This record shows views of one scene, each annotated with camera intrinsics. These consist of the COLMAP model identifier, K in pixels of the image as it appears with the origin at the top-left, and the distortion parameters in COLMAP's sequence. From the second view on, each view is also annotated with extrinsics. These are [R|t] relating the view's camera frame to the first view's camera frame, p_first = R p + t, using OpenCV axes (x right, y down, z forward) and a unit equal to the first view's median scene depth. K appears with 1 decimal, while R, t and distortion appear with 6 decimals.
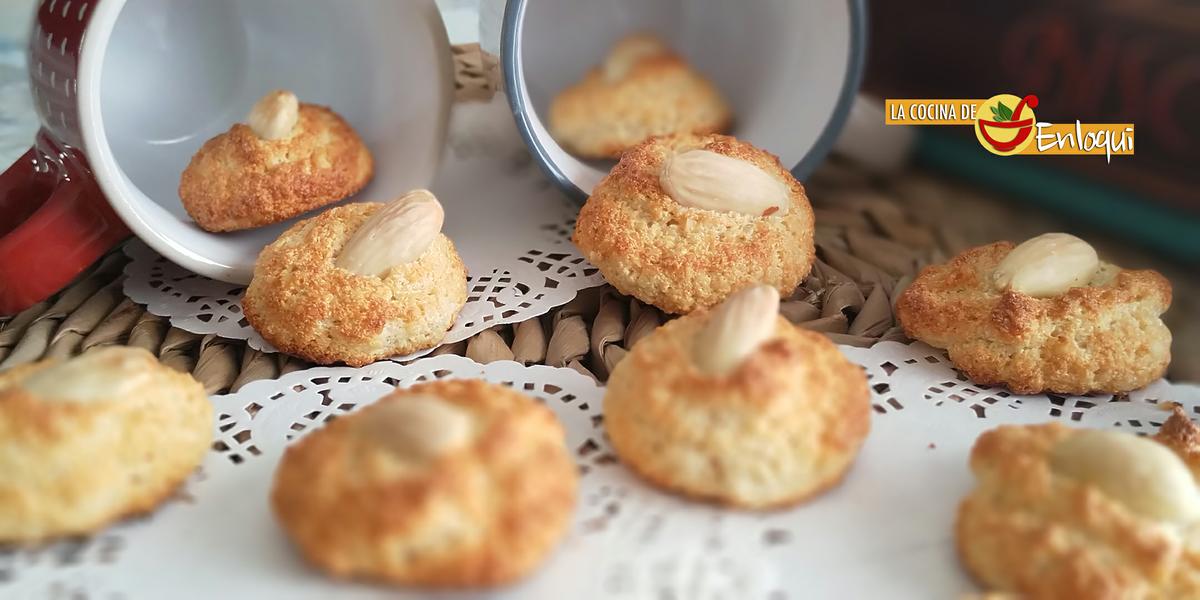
lens RADIAL K [[1385.1, 0, 586.7], [0, 1385.1, 303.5], [0, 0, 1]] dist [0.250260, -0.909179]
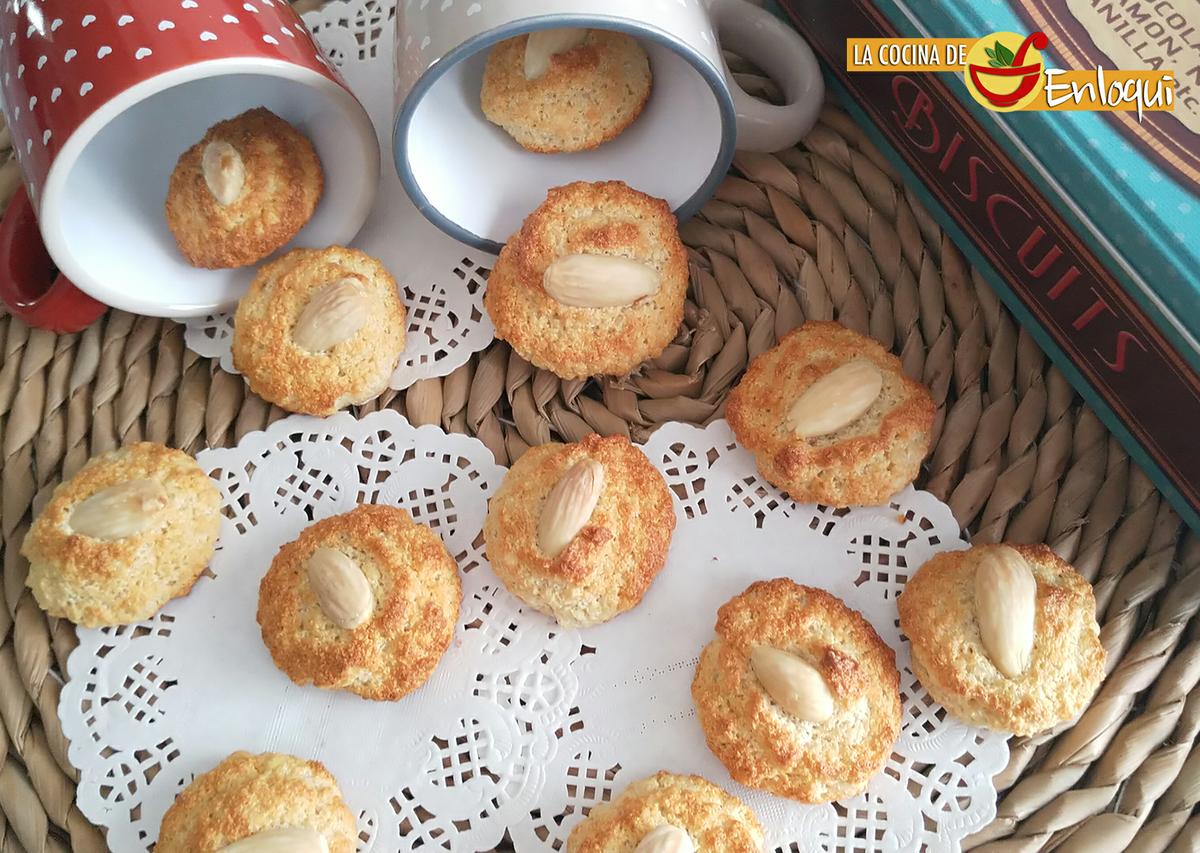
lens RADIAL K [[1295.2, 0, 690.3], [0, 1295.2, 436.5], [0, 0, 1]] dist [0.148818, -0.448207]
pose [[0.995939, 0.040335, -0.080491, 0.281720], [0.024927, 0.735541, 0.677021, -0.768116], [0.086512, -0.676278, 0.731549, 0.107374]]
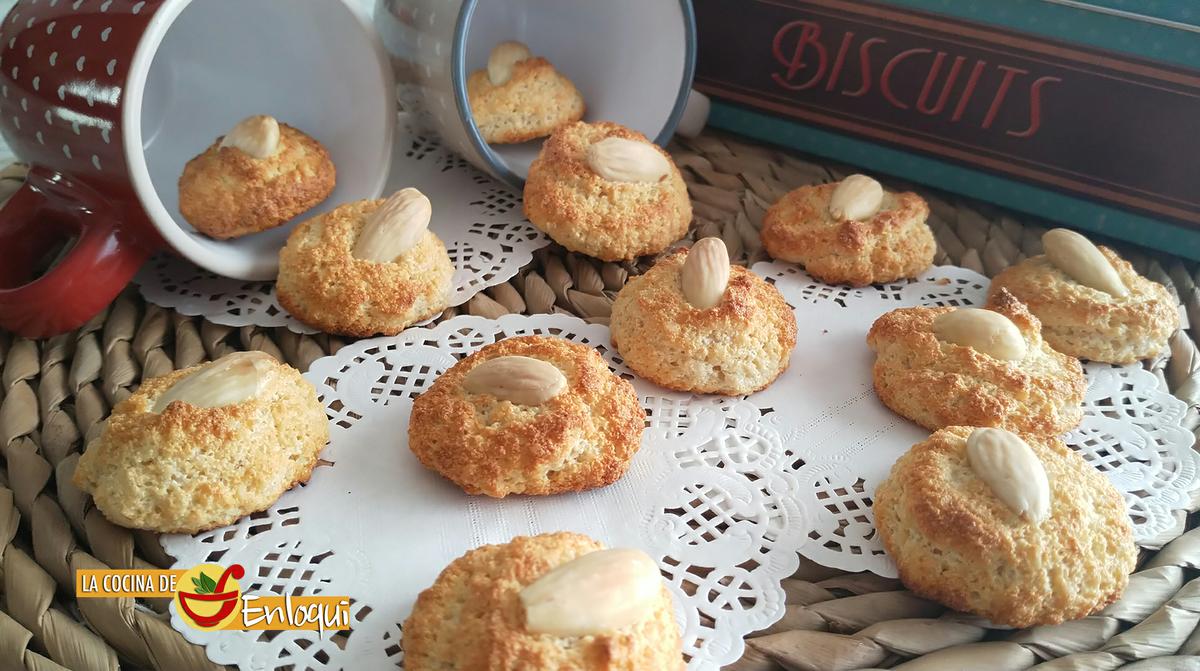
lens RADIAL K [[1044.9, 0, 638.8], [0, 1044.9, 338.5], [0, 0, 1]] dist [0.173486, -0.459872]
pose [[0.926084, -0.154501, 0.344235, -0.286208], [0.109300, 0.983054, 0.147170, -0.068393], [-0.361139, -0.098667, 0.927277, 0.026310]]
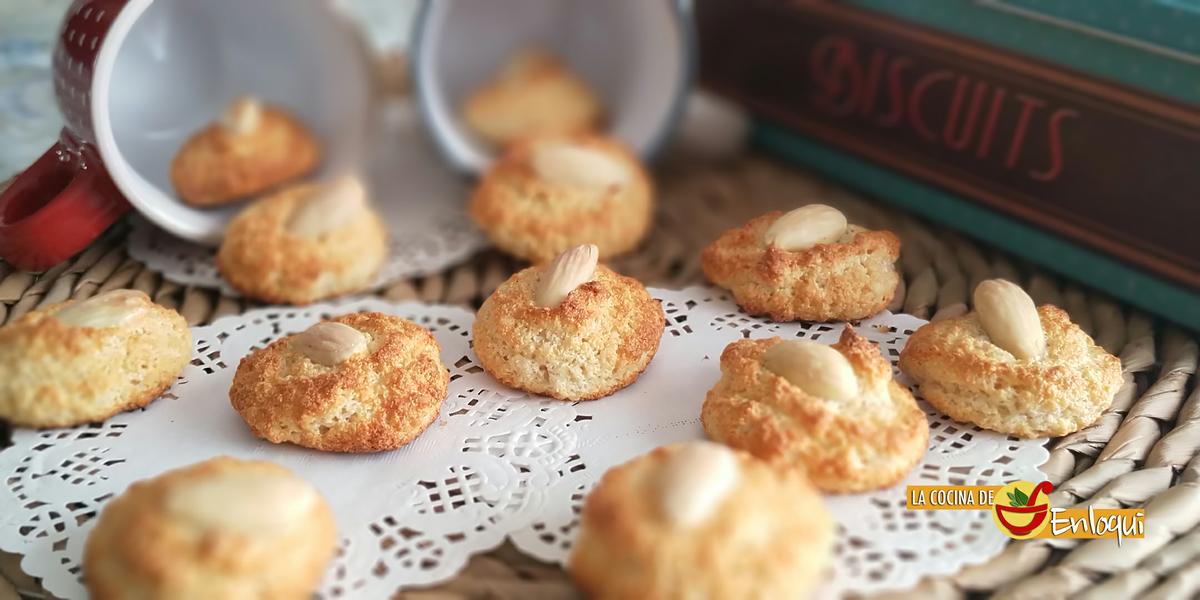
lens RADIAL K [[1385.1, 0, 586.7], [0, 1385.1, 303.5], [0, 0, 1]] dist [0.250260, -0.909179]
pose [[0.999908, -0.004969, -0.012583, 0.126324], [0.005225, 0.999779, 0.020370, 0.016421], [0.012479, -0.020434, 0.999713, -0.339043]]
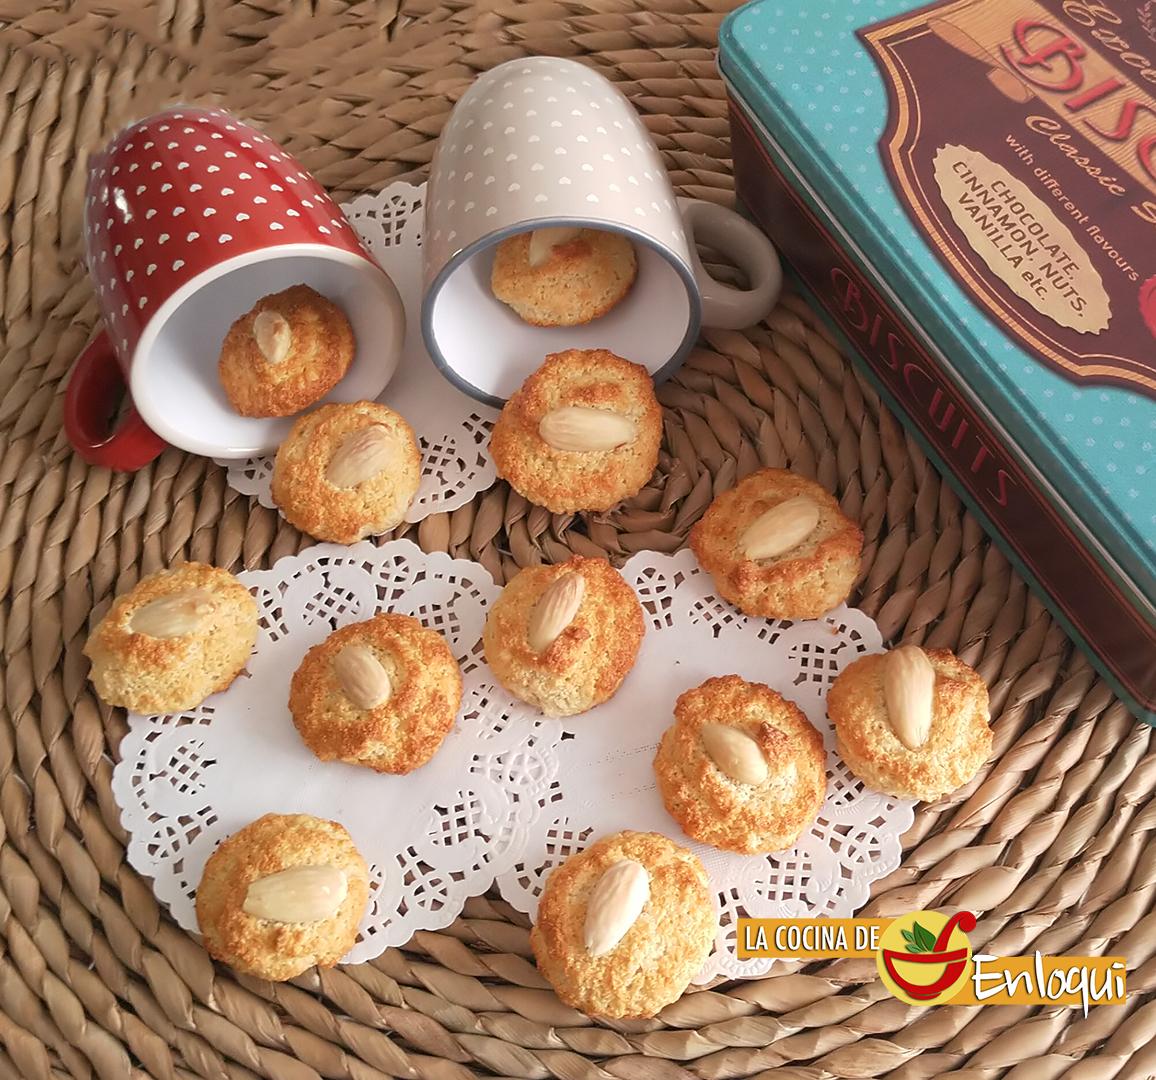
lens RADIAL K [[1692.8, 0, 727.6], [0, 1692.8, 537.0], [0, 0, 1]] dist [0.214477, -0.806054]
pose [[0.994993, 0.047780, -0.087786, 0.417205], [0.013480, 0.806148, 0.591560, -1.066871], [0.099034, -0.589782, 0.801467, -0.465314]]
